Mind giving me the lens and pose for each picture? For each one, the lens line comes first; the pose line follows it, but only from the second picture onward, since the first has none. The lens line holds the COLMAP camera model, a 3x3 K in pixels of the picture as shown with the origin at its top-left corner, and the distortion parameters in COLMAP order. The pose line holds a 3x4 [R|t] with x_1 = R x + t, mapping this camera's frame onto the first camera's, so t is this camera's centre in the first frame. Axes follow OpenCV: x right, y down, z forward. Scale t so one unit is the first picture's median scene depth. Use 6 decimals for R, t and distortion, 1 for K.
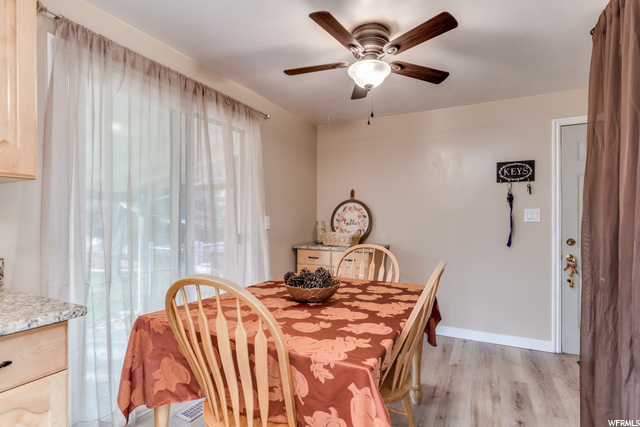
lens RADIAL K [[330.9, 0, 319.1], [0, 330.9, 220.5], [0, 0, 1]] dist [-0.005885, -0.000184]
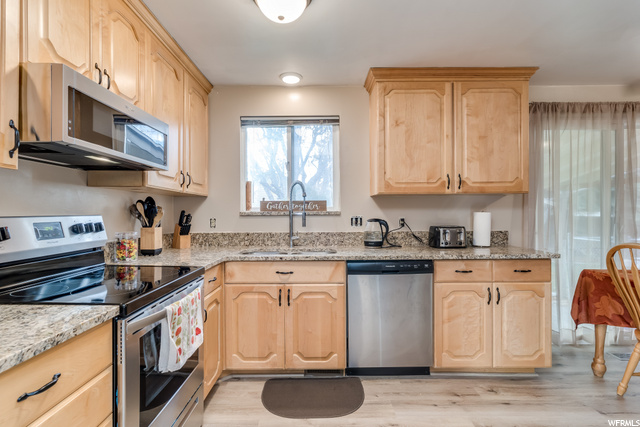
lens RADIAL K [[324.4, 0, 318.0], [0, 324.4, 214.1], [0, 0, 1]] dist [-0.005967, 0.001872]
pose [[0.449336, 0.000776, -0.893363, 0.234816], [0.001545, 0.999997, 0.001646, 0.002893], [0.893362, -0.002120, 0.449334, -0.703203]]
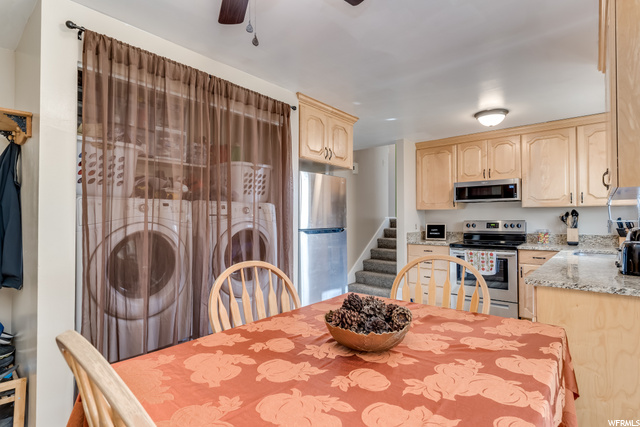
lens RADIAL K [[324.4, 0, 318.0], [0, 324.4, 214.1], [0, 0, 1]] dist [-0.005967, 0.001872]
pose [[-0.970510, 0.004103, 0.241025, -0.075525], [0.000830, 0.999906, -0.013679, -0.008021], [-0.241059, -0.013075, -0.970422, 1.486326]]
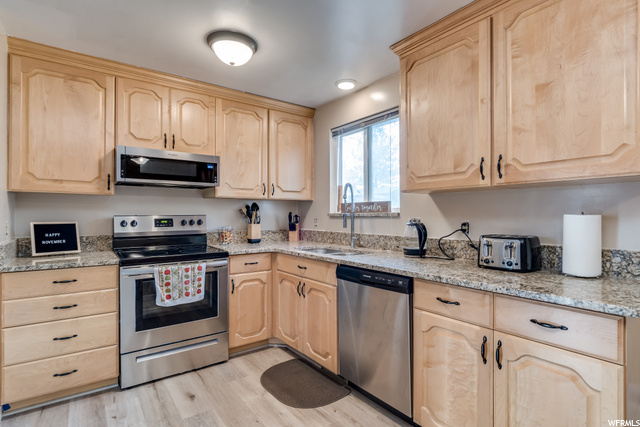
lens RADIAL K [[324.4, 0, 318.0], [0, 324.4, 214.1], [0, 0, 1]] dist [-0.005967, 0.001872]
pose [[-0.450347, -0.000884, -0.892853, 0.280846], [-0.003241, 0.999995, 0.000645, -0.001397], [0.892848, 0.003184, -0.450347, 0.333893]]
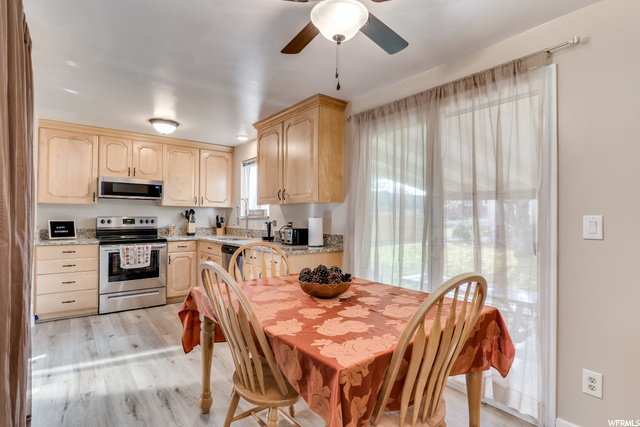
lens RADIAL K [[324.4, 0, 318.0], [0, 324.4, 214.1], [0, 0, 1]] dist [-0.005967, 0.001872]
pose [[-0.421564, -0.012807, -0.906708, 0.827777], [-0.010135, 0.999904, -0.009411, -0.004154], [0.906742, 0.005222, -0.421654, 1.268596]]
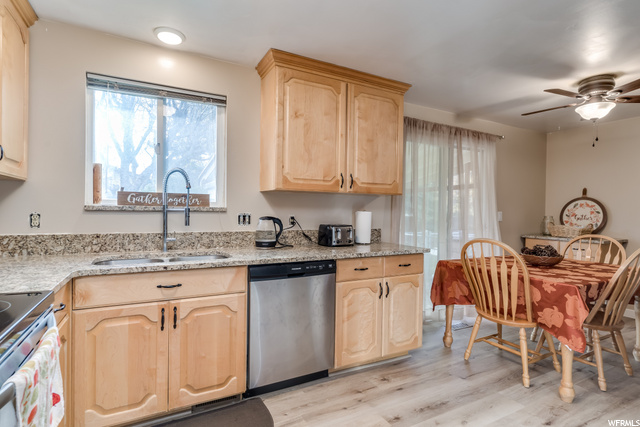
lens RADIAL K [[324.4, 0, 318.0], [0, 324.4, 214.1], [0, 0, 1]] dist [-0.005967, 0.001872]
pose [[0.817551, 0.018160, -0.575569, -0.009364], [-0.017206, 0.999827, 0.007106, 0.003423], [0.575599, 0.004093, 0.817722, -0.779962]]
